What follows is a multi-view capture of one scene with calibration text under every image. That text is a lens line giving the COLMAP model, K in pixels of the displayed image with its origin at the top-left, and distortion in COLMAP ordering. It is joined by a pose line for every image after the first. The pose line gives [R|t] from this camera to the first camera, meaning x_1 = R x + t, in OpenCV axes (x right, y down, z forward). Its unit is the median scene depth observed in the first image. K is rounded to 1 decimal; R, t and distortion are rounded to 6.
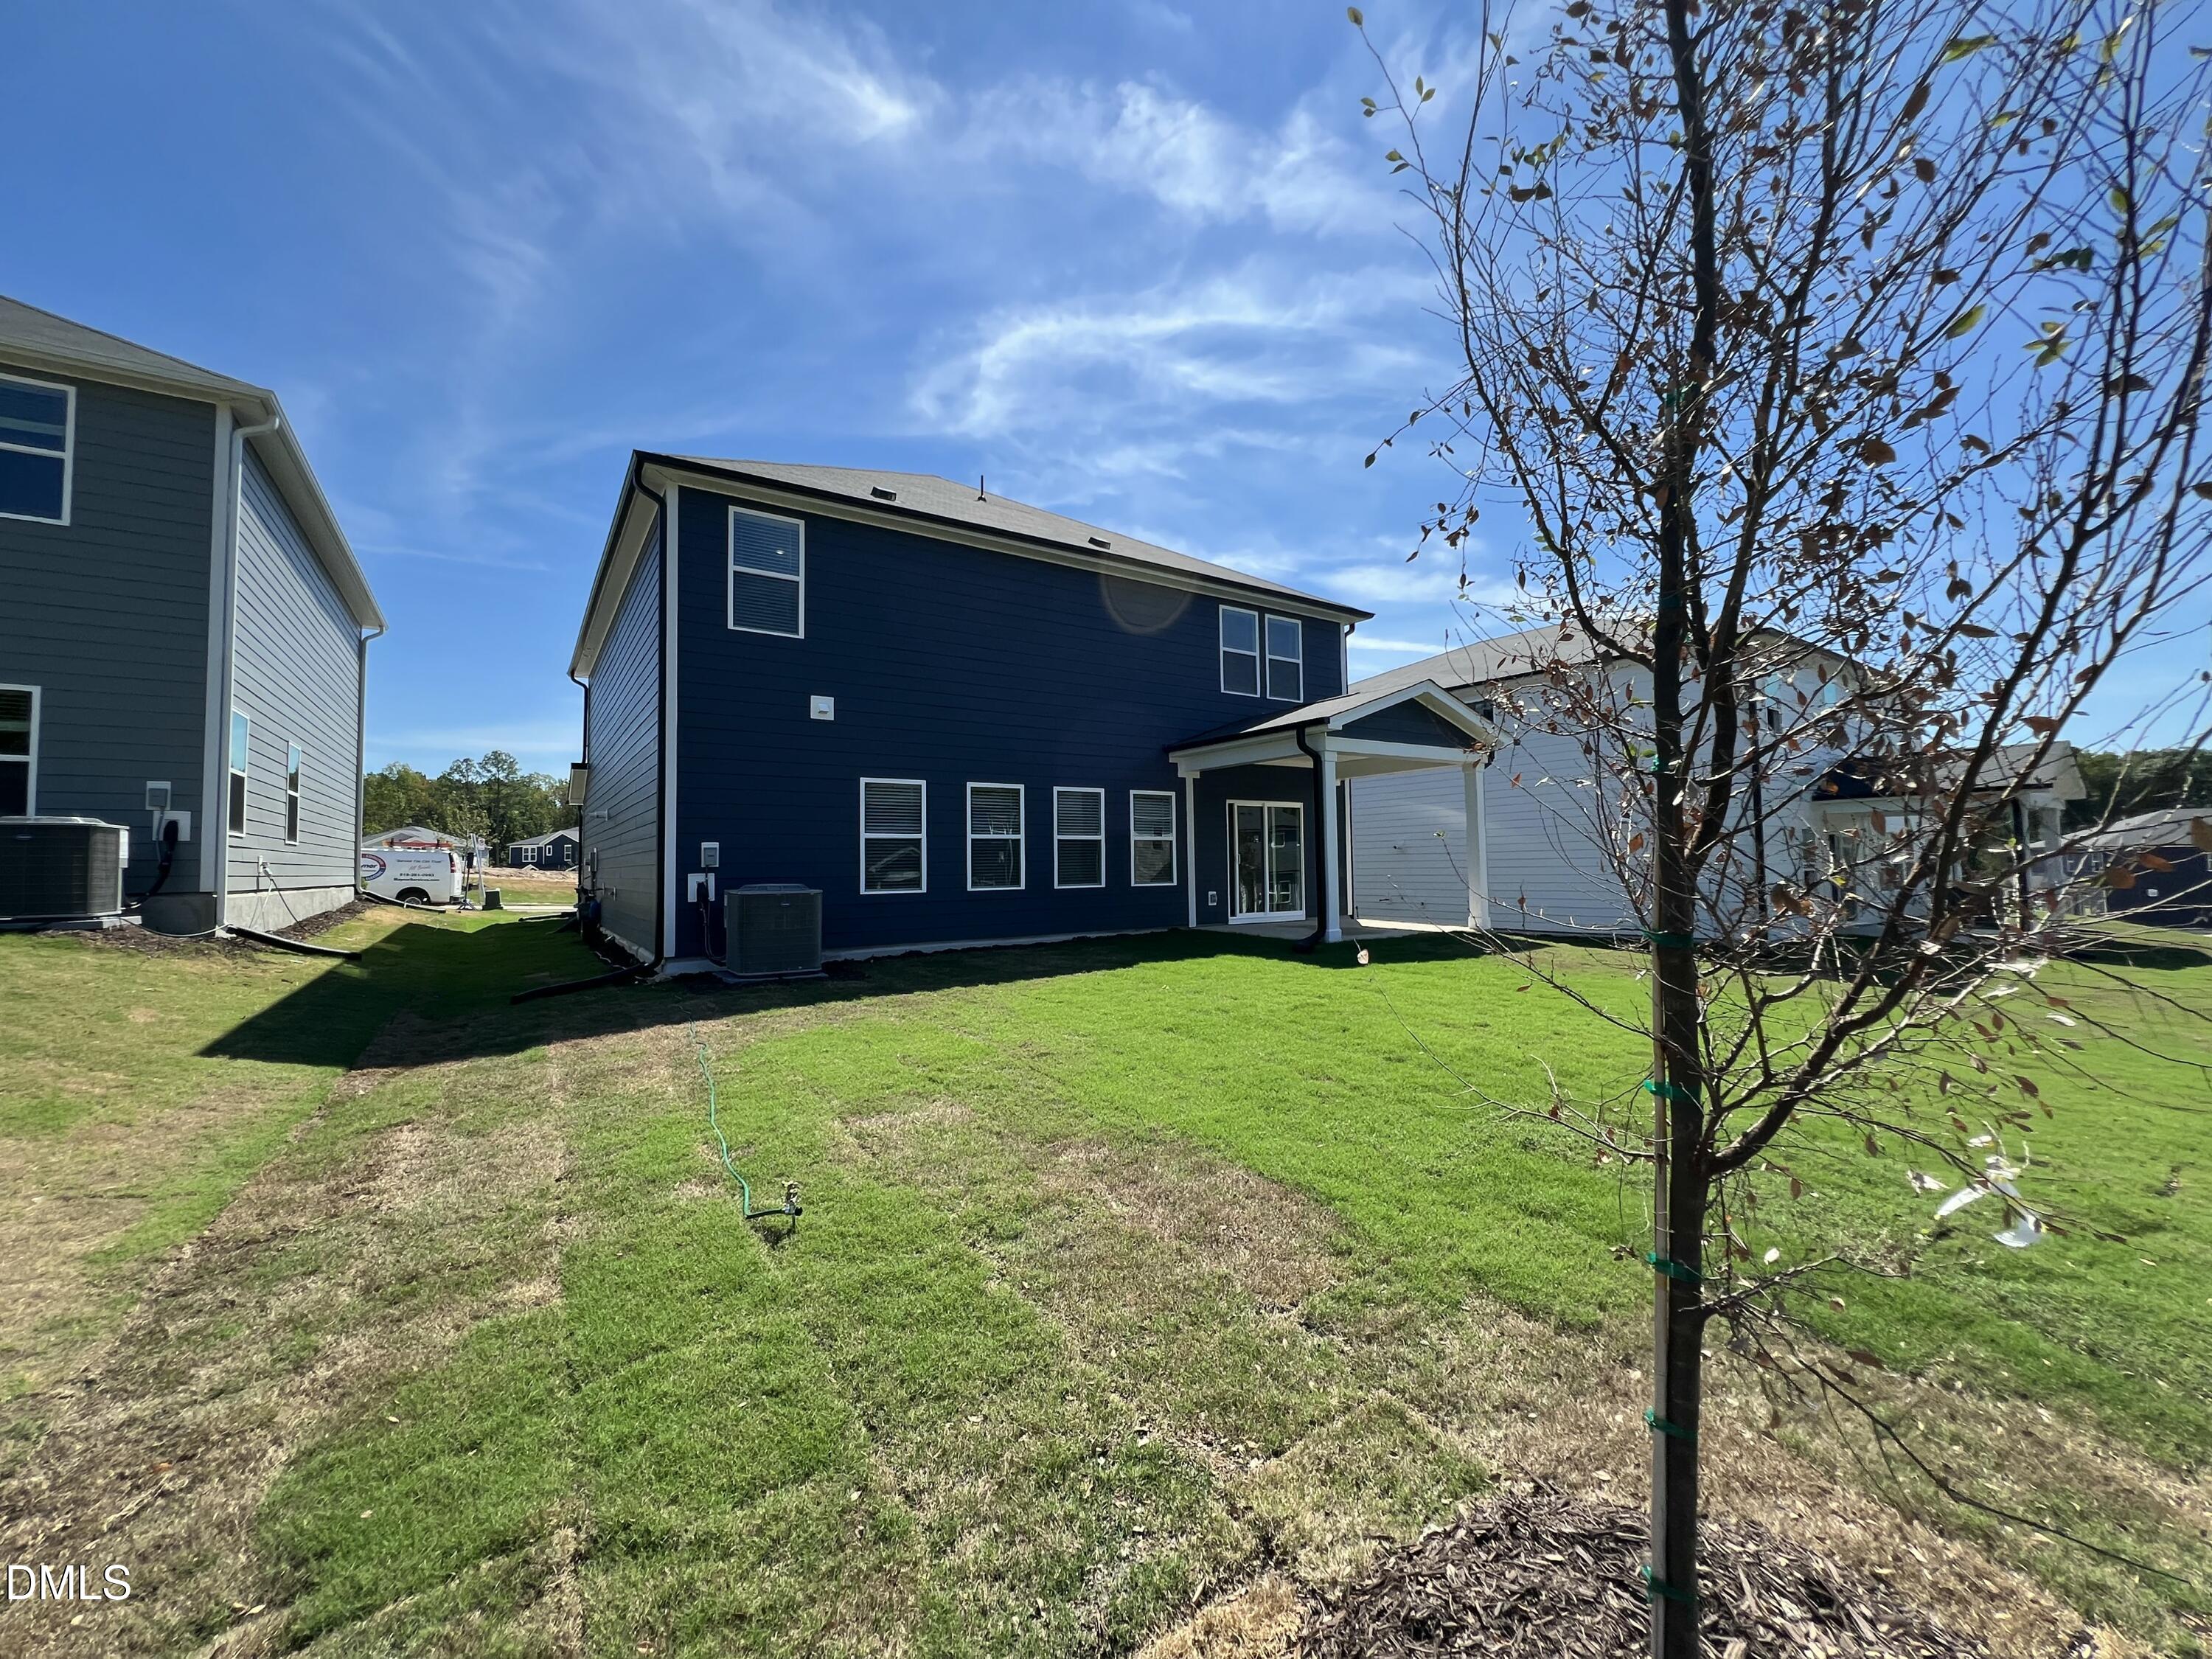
lens RADIAL K [[880.8, 0, 1118.1], [0, 880.8, 824.6], [0, 0, 1]] dist [0.000303, 0.000012]
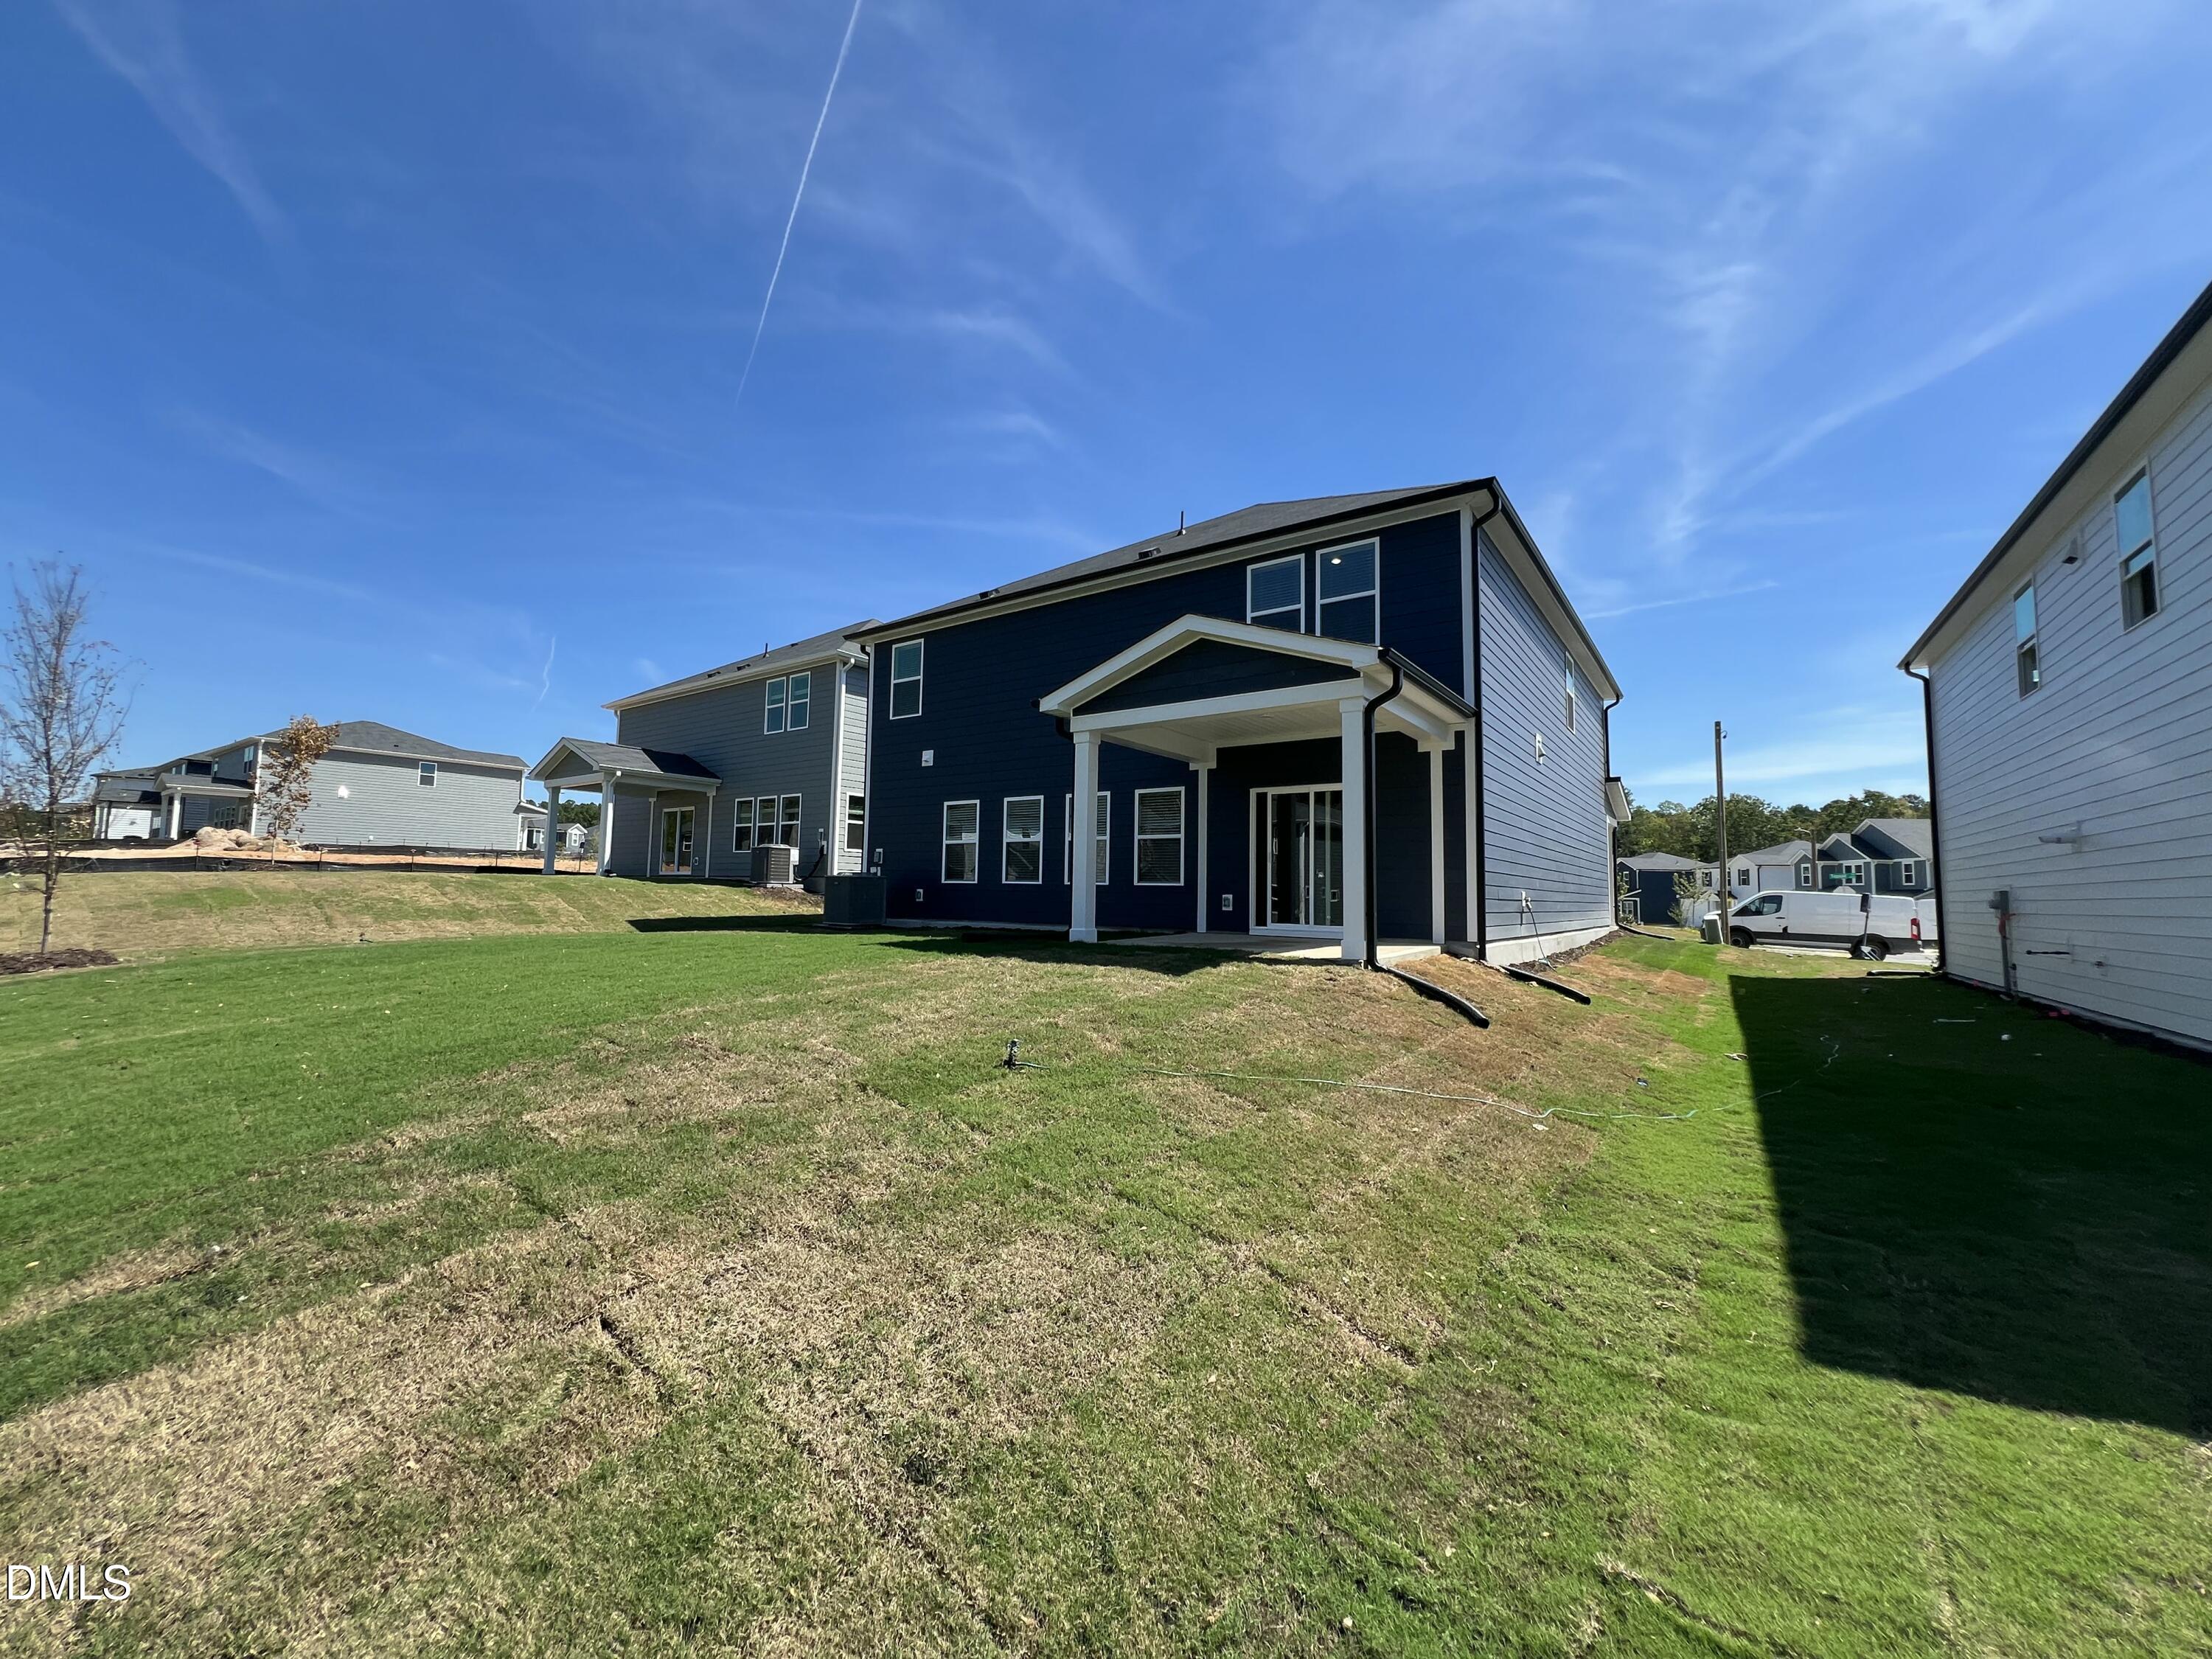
lens RADIAL K [[880.8, 0, 1116.0], [0, 880.8, 828.5], [0, 0, 1]] dist [0.000303, 0.000012]
pose [[0.348179, -0.044642, -0.936364, 0.924527], [0.025804, 0.998943, -0.038031, 0.041886], [0.937073, -0.010920, 0.348963, 0.601997]]
